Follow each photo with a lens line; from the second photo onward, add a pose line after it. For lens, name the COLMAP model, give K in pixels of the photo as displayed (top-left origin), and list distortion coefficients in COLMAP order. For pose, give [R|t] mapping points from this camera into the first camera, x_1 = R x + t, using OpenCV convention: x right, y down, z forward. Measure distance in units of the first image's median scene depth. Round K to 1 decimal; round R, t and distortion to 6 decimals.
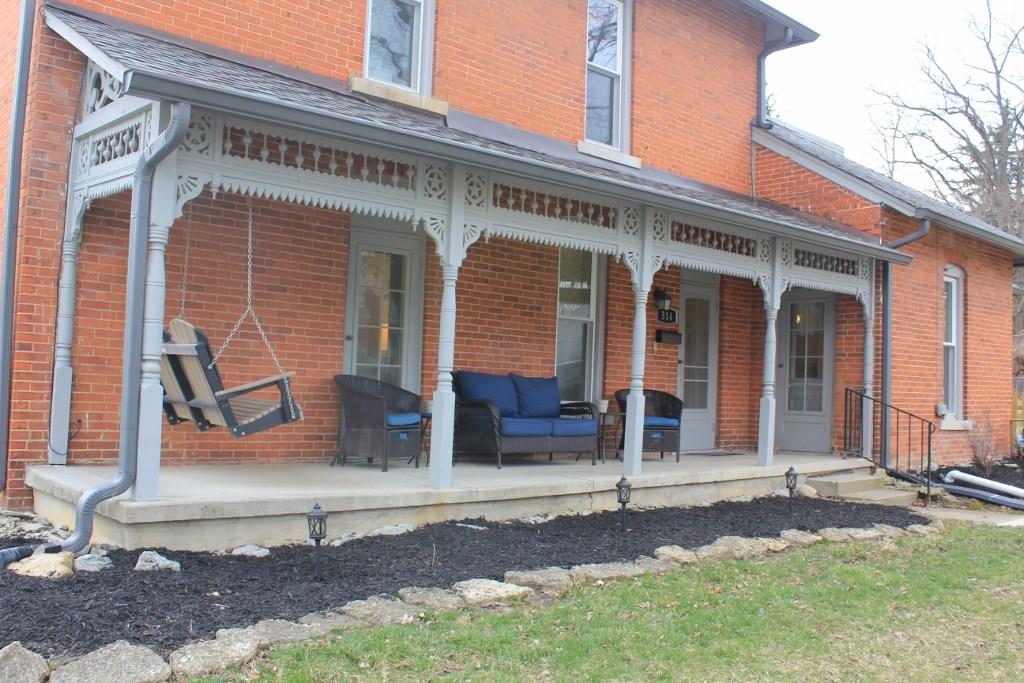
lens RADIAL K [[950.9, 0, 512.4], [0, 950.9, 320.3], [0, 0, 1]] dist [-0.116762, 0.118521]
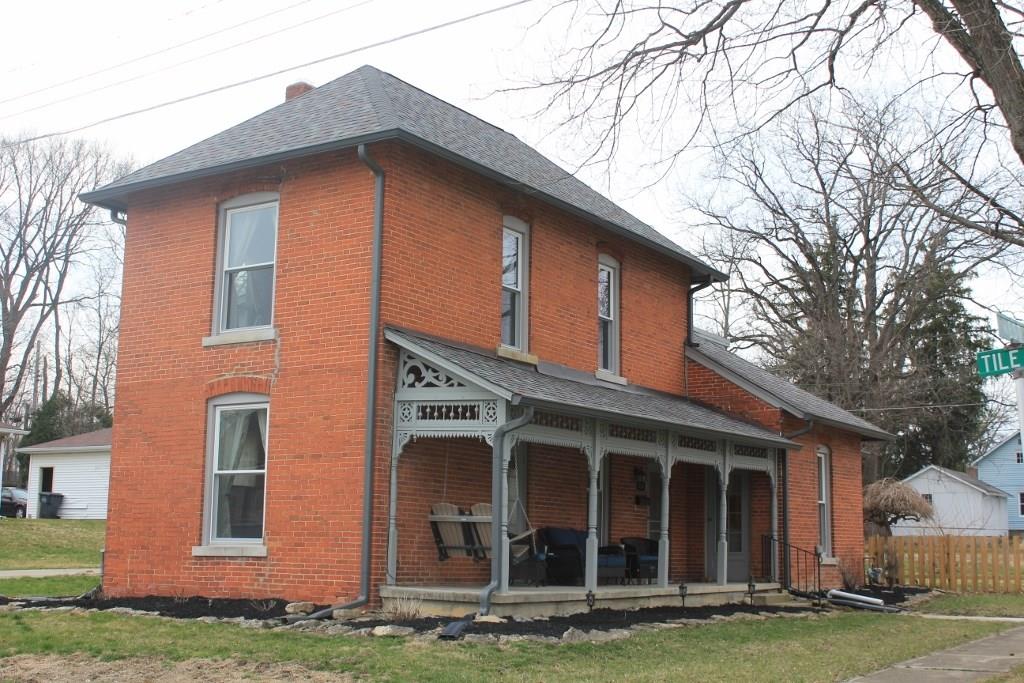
lens RADIAL K [[1303.9, 0, 512.0], [0, 1303.9, 341.5], [0, 0, 1]] dist [-0.006890, 0.011438]
pose [[0.968943, 0.016853, 0.246708, -0.531907], [0.004356, 0.996357, -0.085171, -0.057241], [-0.247245, 0.083601, 0.965340, -0.900494]]
